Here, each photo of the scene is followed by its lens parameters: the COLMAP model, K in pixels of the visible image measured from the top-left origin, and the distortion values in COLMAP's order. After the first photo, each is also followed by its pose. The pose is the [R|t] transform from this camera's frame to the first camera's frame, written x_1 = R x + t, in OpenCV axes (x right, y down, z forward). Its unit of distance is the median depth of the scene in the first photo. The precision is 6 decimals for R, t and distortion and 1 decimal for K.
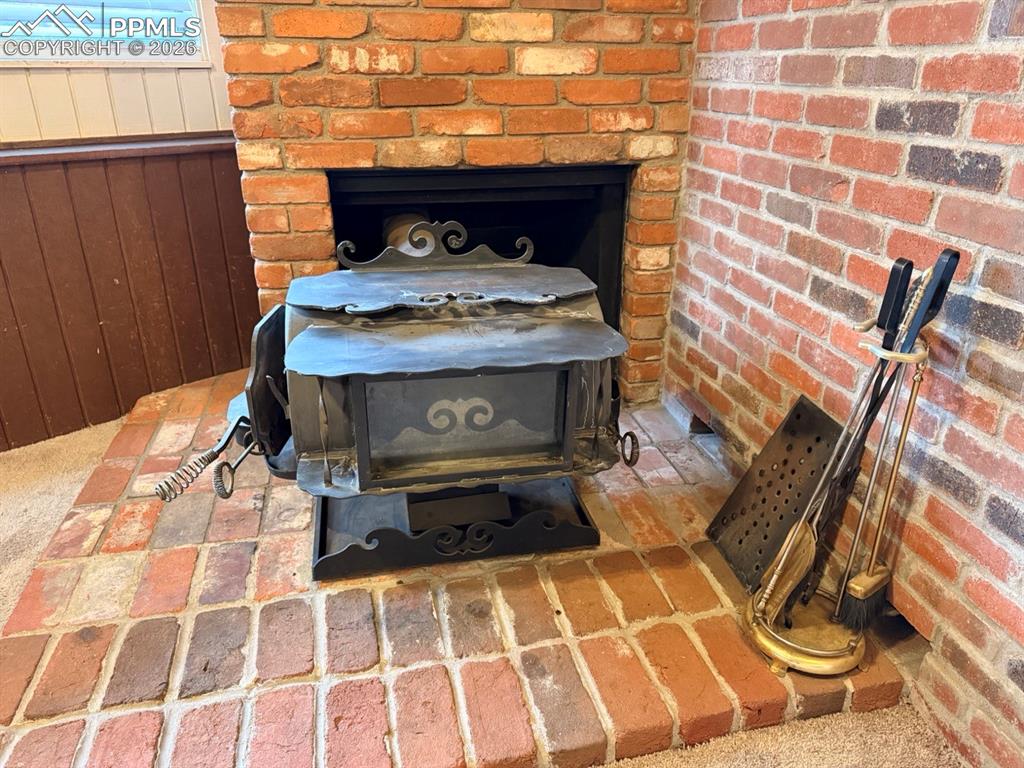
lens RADIAL K [[723.8, 0, 514.4], [0, 723.8, 386.3], [0, 0, 1]] dist [-0.004899, -0.003869]
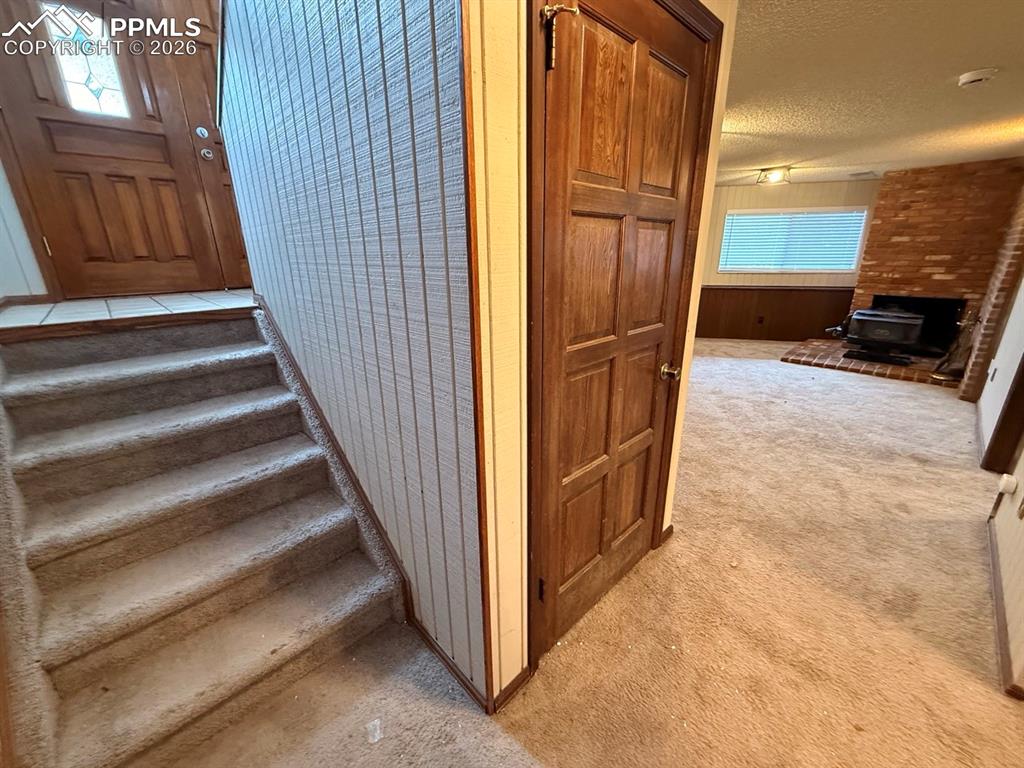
lens RADIAL K [[406.7, 0, 506.6], [0, 406.7, 383.3], [0, 0, 1]] dist [-0.000837, 0.000076]
pose [[0.514908, 0.256274, -0.818043, 1.072903], [-0.328865, 0.940307, 0.087576, 1.047912], [0.791655, 0.223932, 0.568451, -3.005019]]
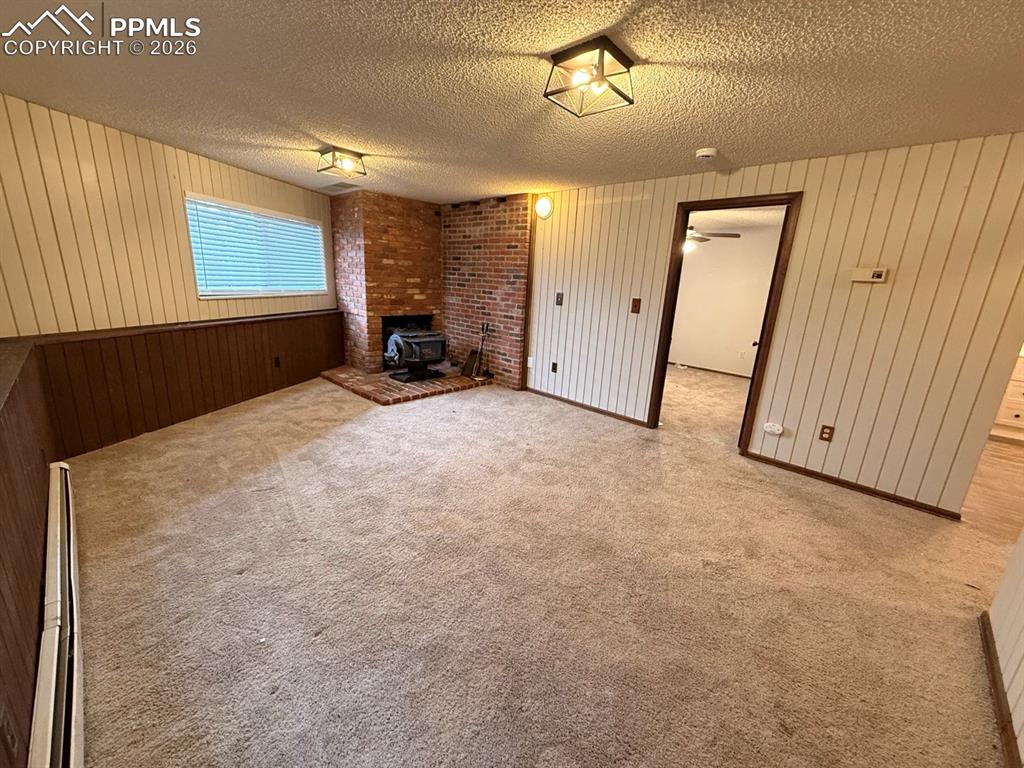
lens RADIAL K [[406.7, 0, 507.7], [0, 406.7, 382.6], [0, 0, 1]] dist [-0.000837, 0.000076]
pose [[0.839425, -0.099826, 0.534229, -1.253573], [0.176874, 0.979651, -0.094861, 0.681240], [-0.513888, 0.174120, 0.840001, -2.076938]]
